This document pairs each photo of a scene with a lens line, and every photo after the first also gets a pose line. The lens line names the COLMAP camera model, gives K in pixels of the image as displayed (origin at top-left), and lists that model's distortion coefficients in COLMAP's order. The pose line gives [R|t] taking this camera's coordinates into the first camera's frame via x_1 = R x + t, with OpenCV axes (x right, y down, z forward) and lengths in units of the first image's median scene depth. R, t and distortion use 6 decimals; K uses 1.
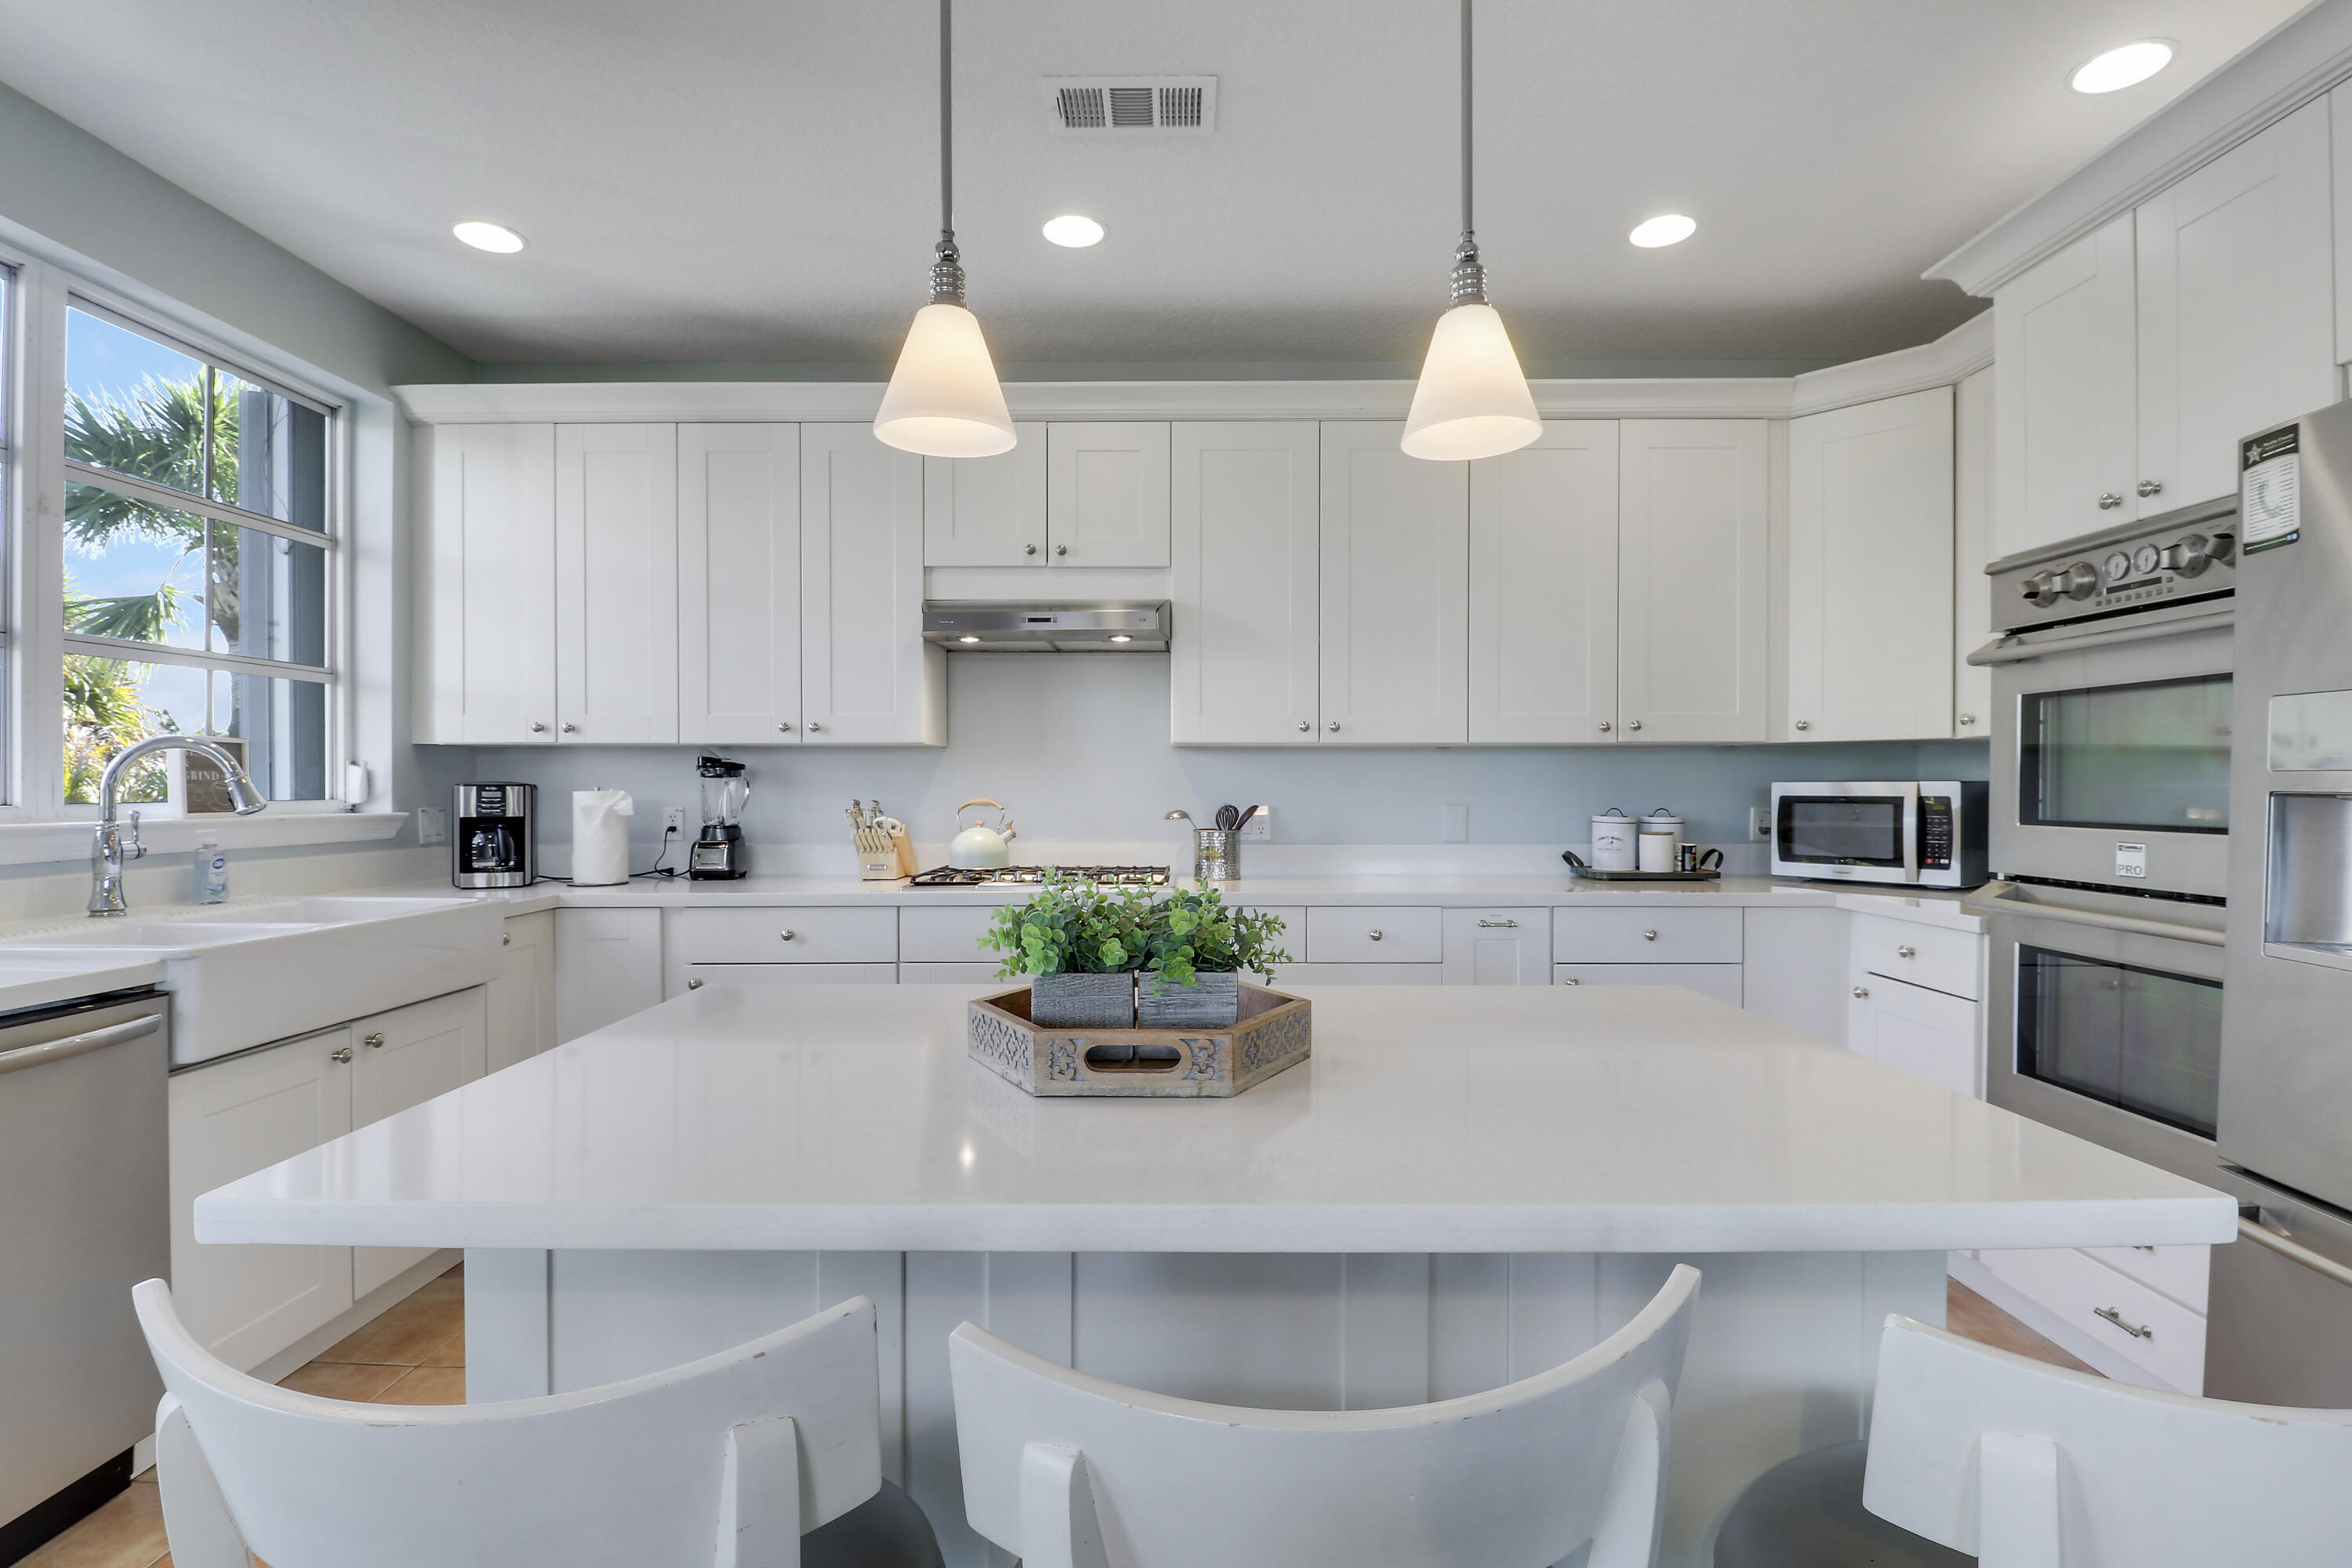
lens RADIAL K [[1104.7, 0, 1156.2], [0, 1104.7, 788.9], [0, 0, 1]] dist [0.002683, -0.014982]
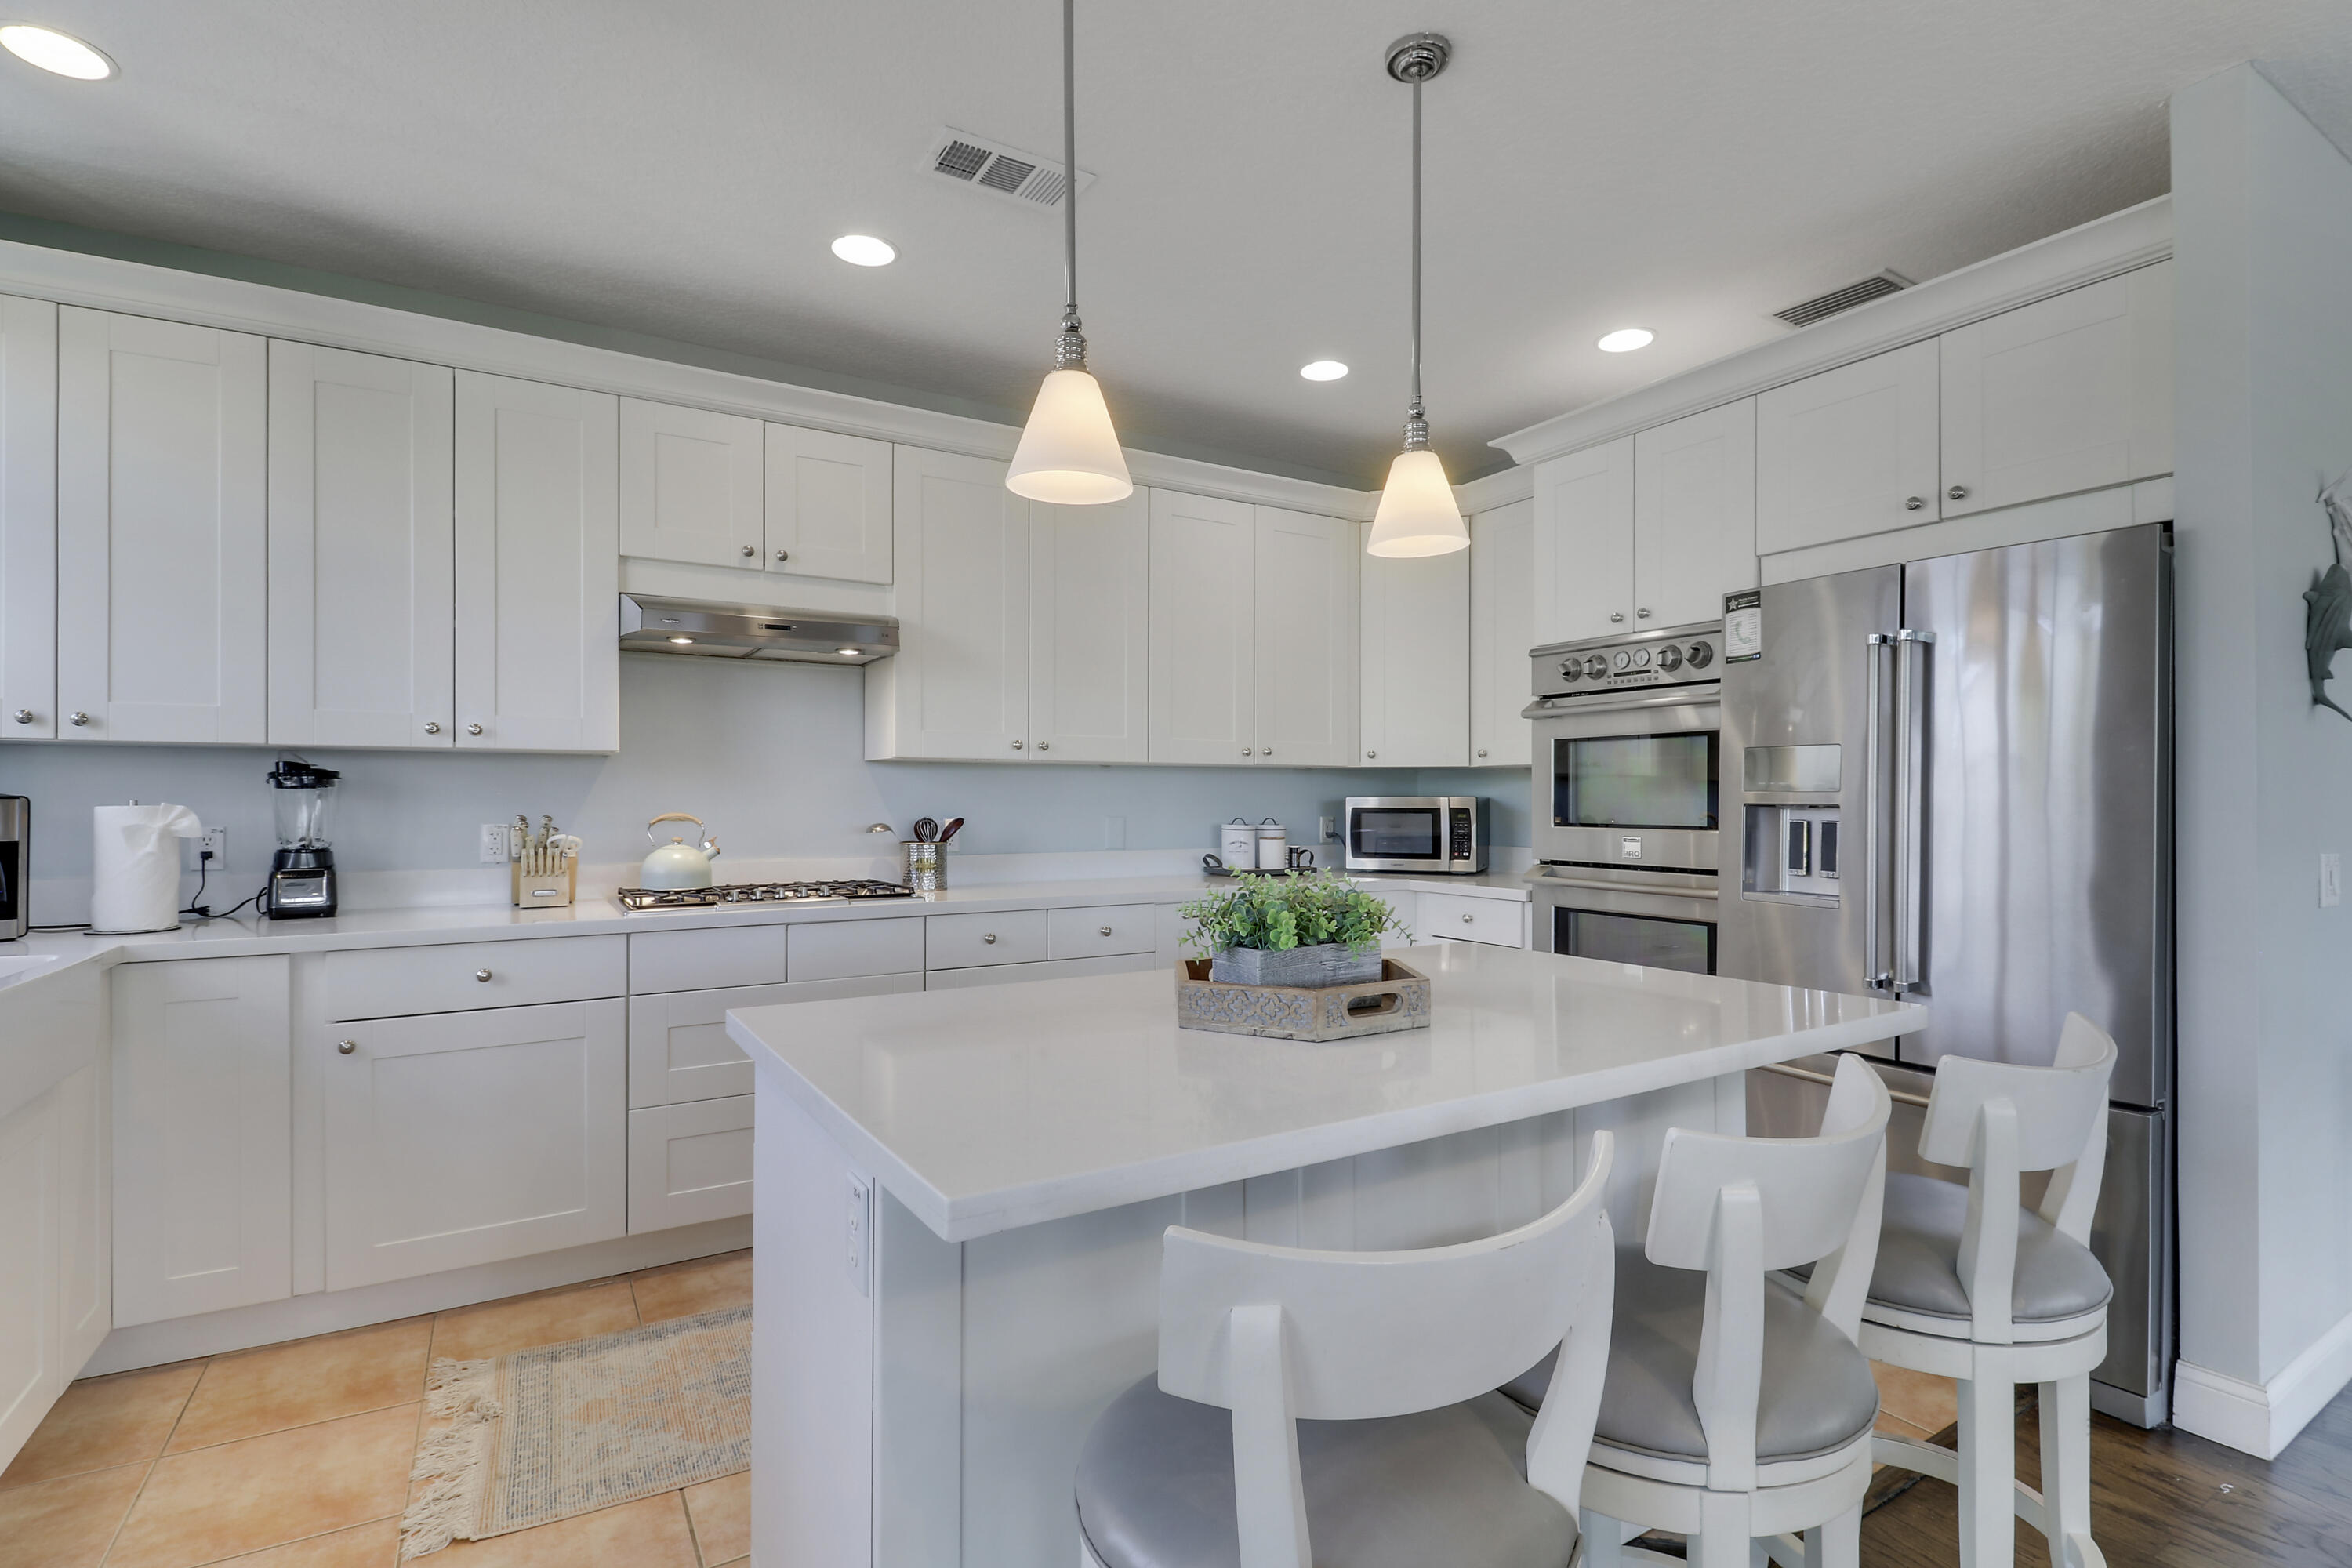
lens RADIAL K [[1104.7, 0, 1172.0], [0, 1104.7, 796.2], [0, 0, 1]] dist [0.002683, -0.014982]
pose [[0.846016, 0.002246, 0.533152, -0.318112], [0.000852, 0.999984, -0.005565, 0.000170], [-0.533156, 0.005162, 0.846001, 0.003079]]
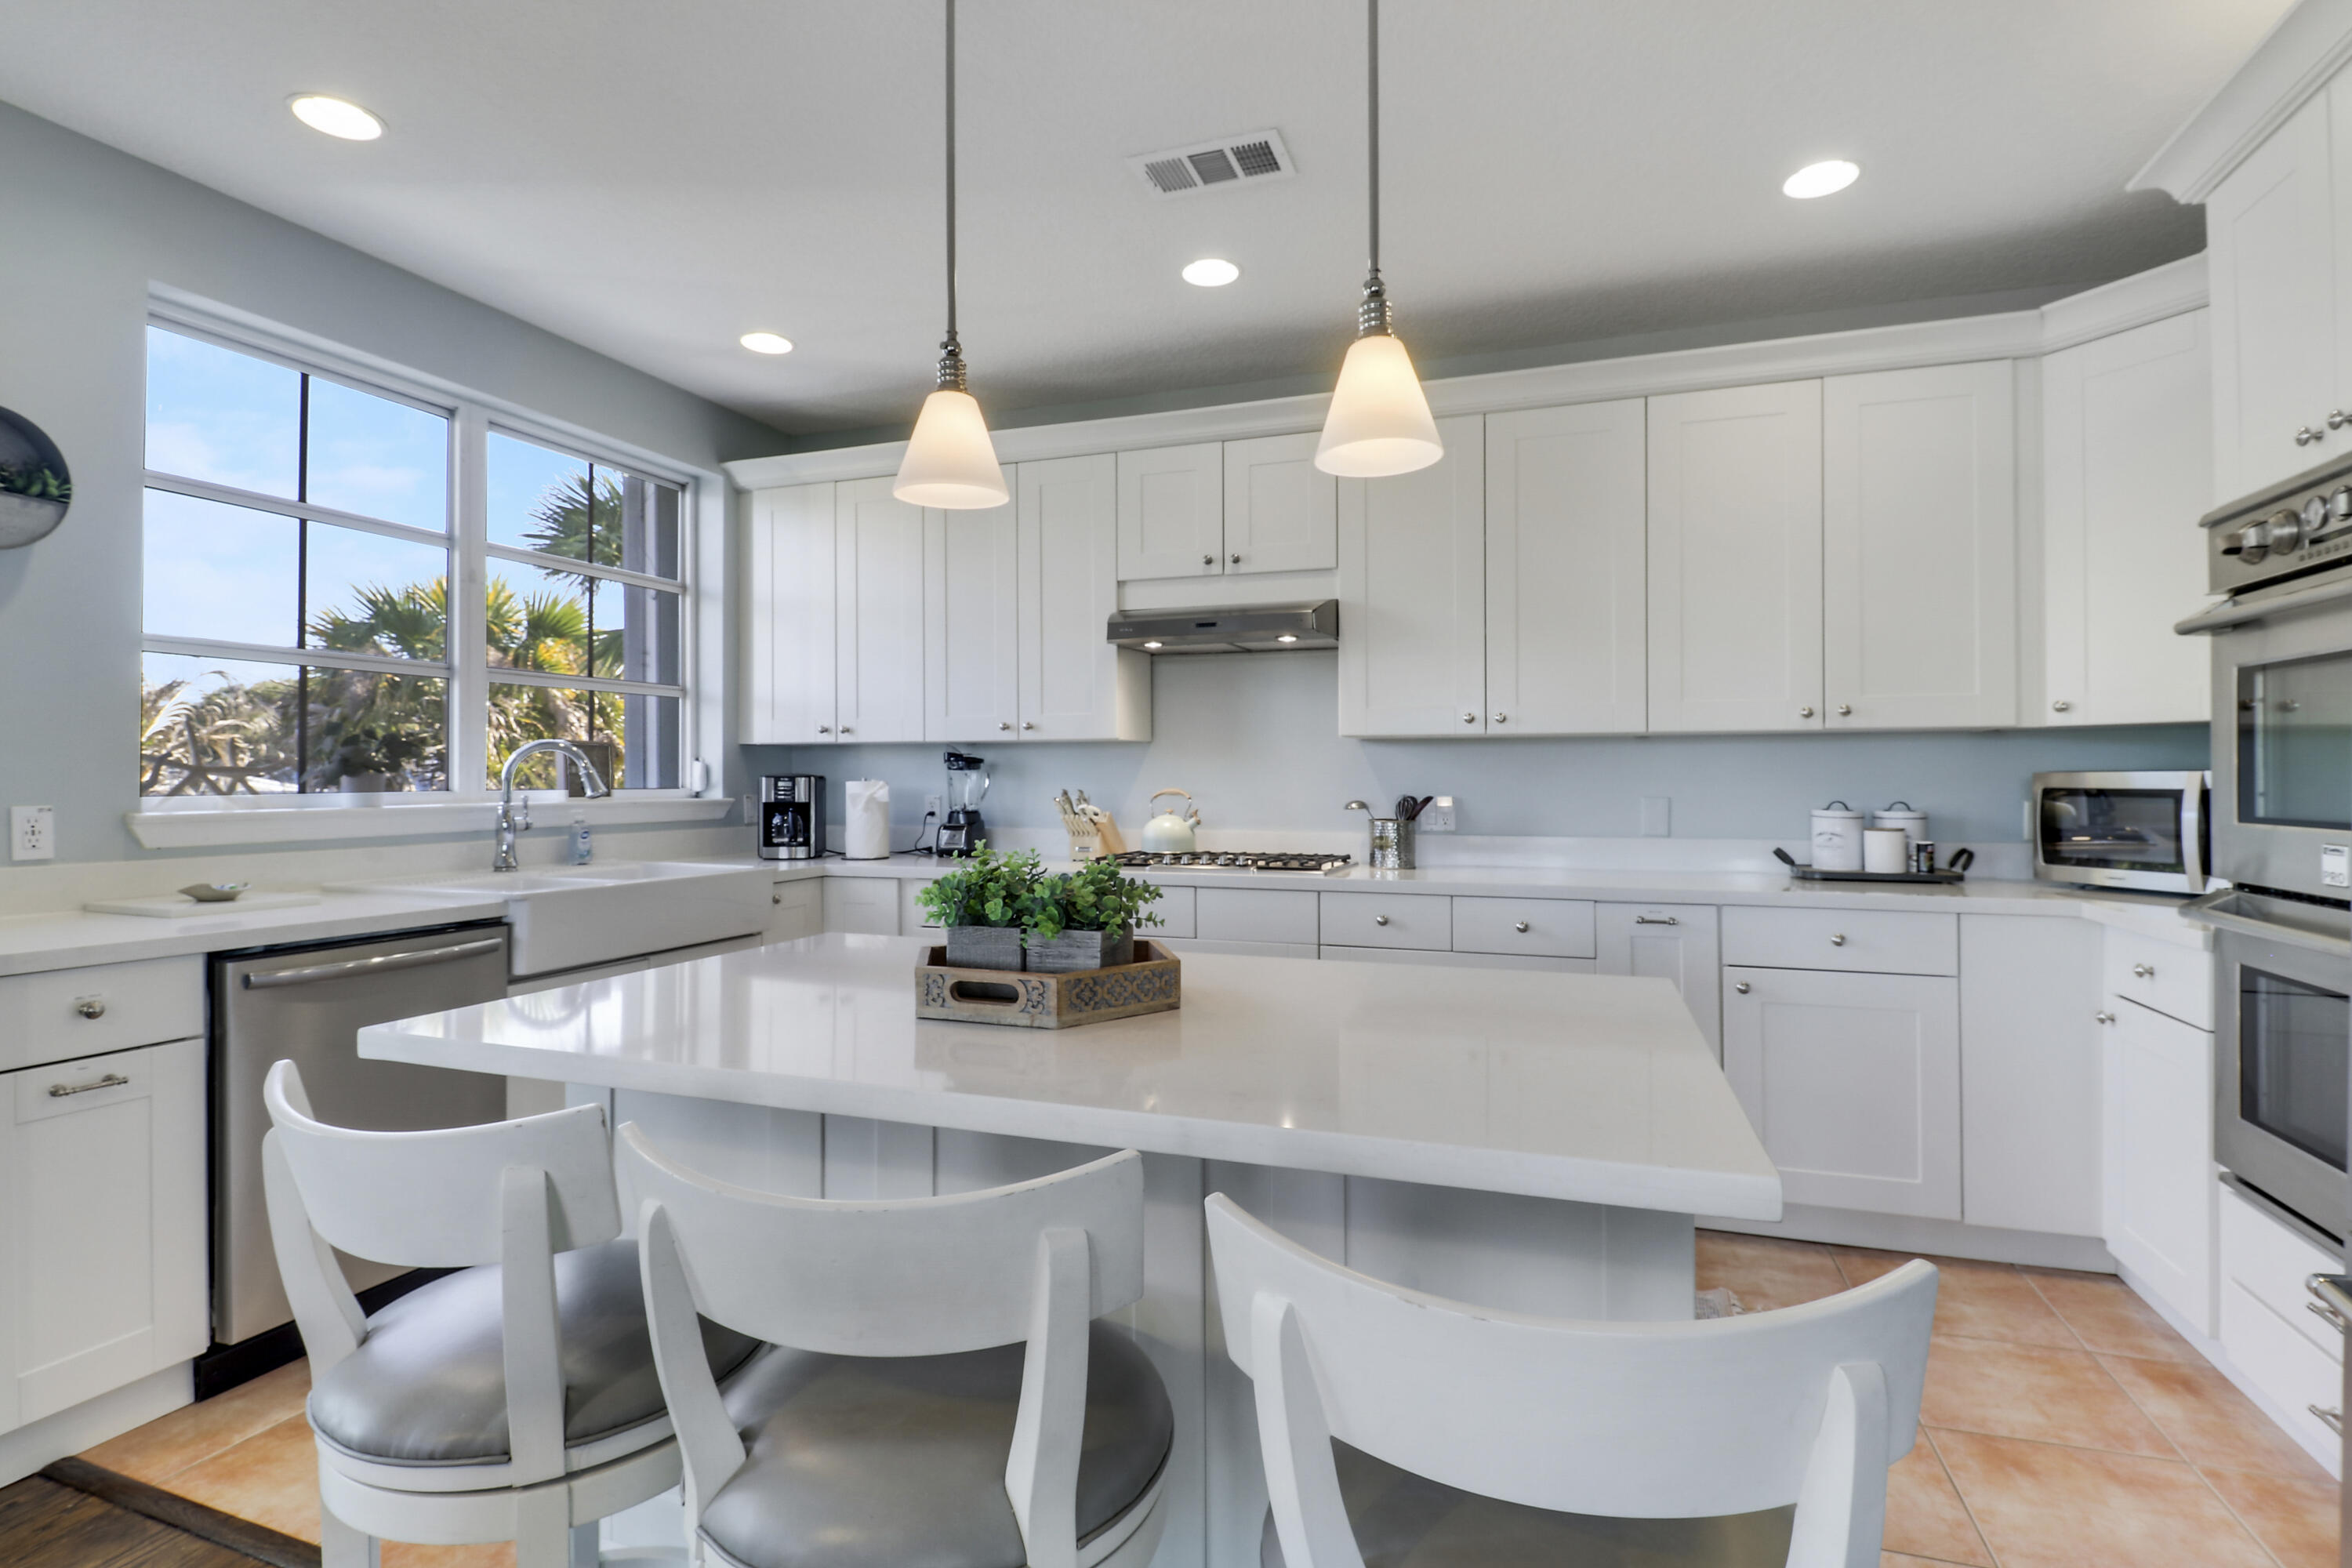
lens RADIAL K [[1104.7, 0, 1148.8], [0, 1104.7, 760.6], [0, 0, 1]] dist [0.002683, -0.014982]
pose [[0.946039, -0.005439, -0.324007, 0.185598], [-0.000461, 0.999835, -0.018132, 0.000822], [0.324053, 0.017303, 0.945881, -0.043304]]
